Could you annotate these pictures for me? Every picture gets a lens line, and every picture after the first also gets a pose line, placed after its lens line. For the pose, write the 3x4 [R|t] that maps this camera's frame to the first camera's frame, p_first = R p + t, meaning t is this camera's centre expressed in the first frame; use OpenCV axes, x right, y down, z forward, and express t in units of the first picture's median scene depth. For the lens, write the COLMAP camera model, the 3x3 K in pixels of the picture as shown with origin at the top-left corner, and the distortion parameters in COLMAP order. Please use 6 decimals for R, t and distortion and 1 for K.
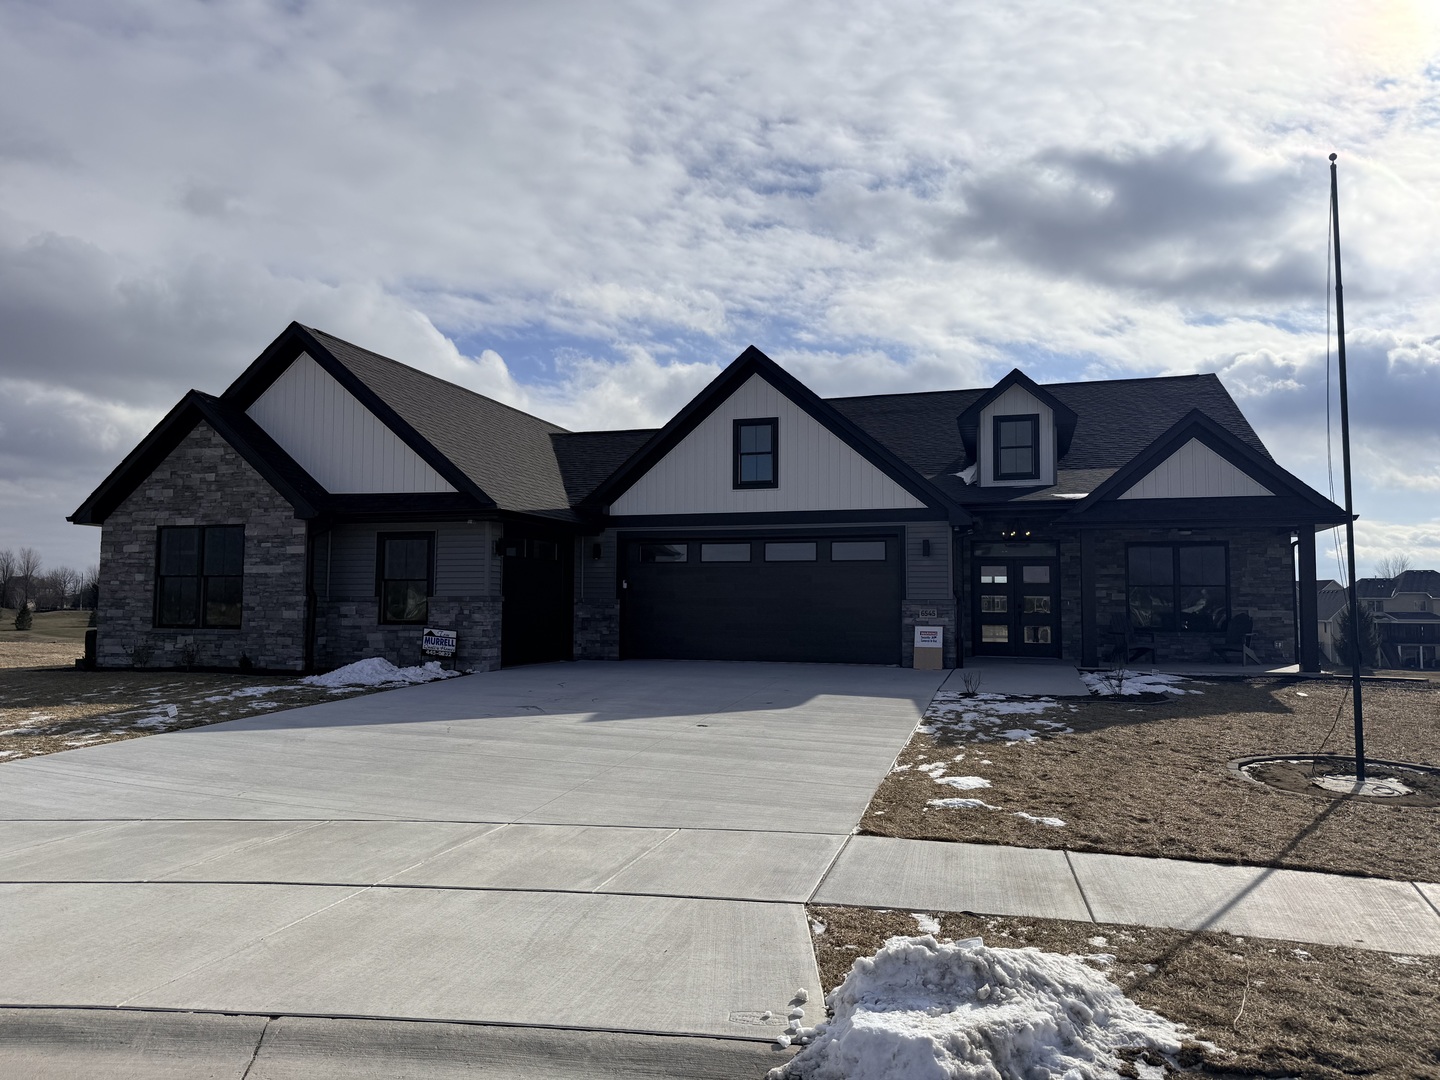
lens RADIAL K [[986.3, 0, 720.4], [0, 986.3, 549.1], [0, 0, 1]] dist [0.096150, -0.001769]
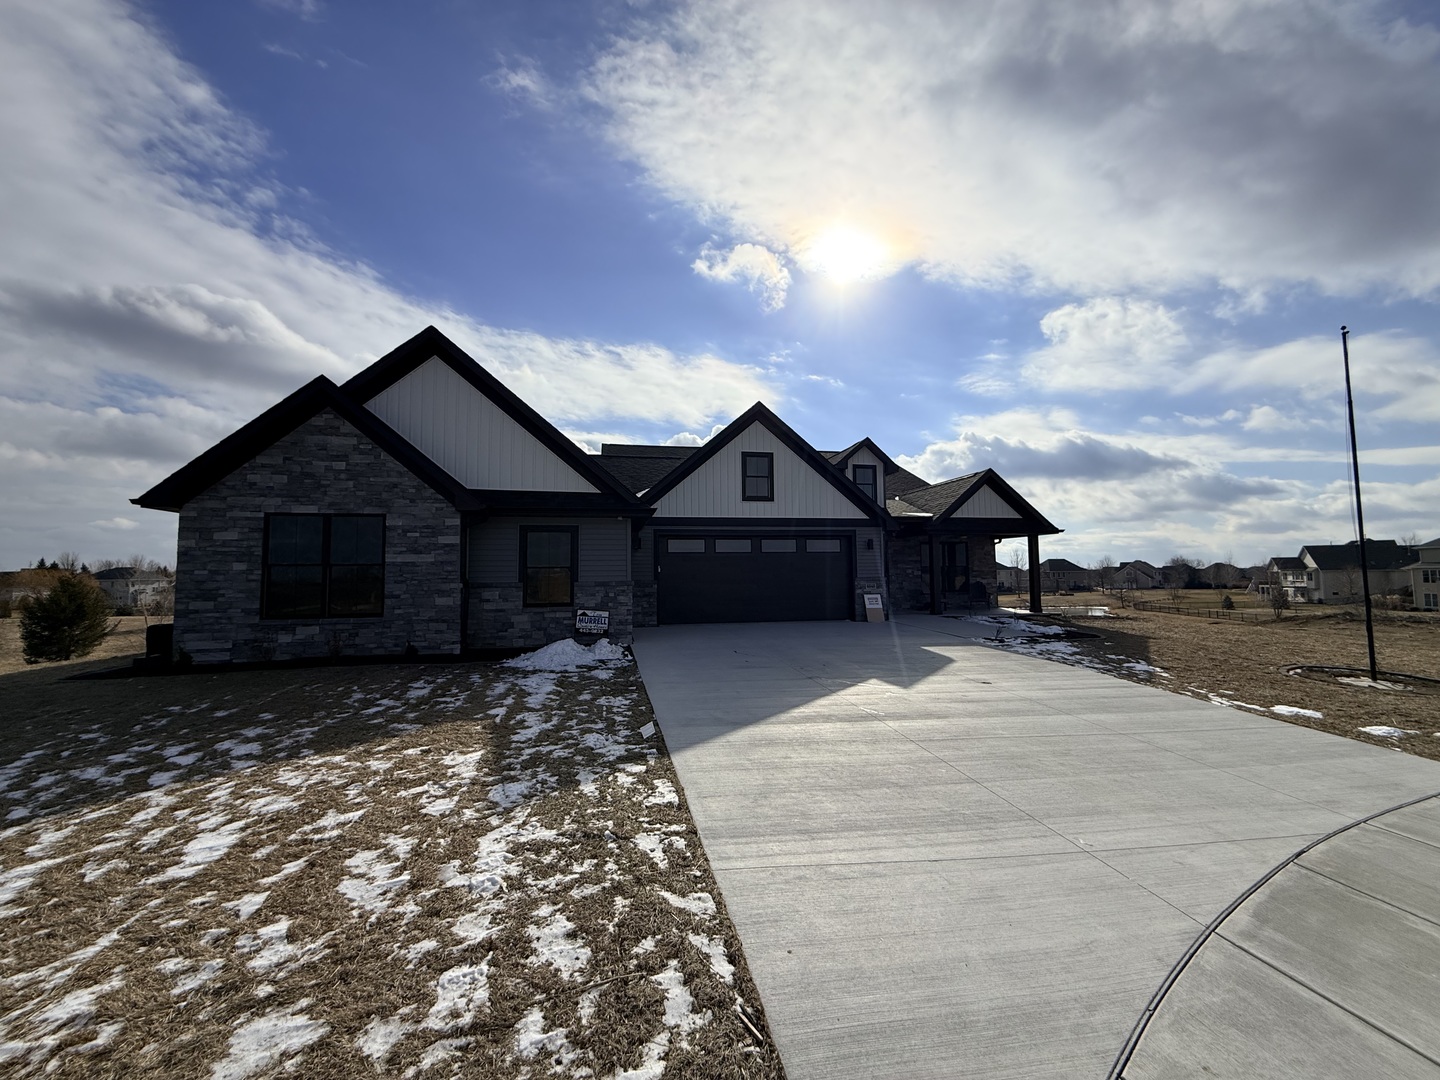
lens RADIAL K [[580.9, 0, 720.0], [0, 580.9, 540.0], [0, 0, 1]] dist [0.039936, 0.000160]
pose [[0.883469, 0.014501, 0.468264, -0.441673], [-0.012375, 0.999894, -0.007616, 0.001900], [-0.468325, 0.000933, 0.883556, 0.307096]]
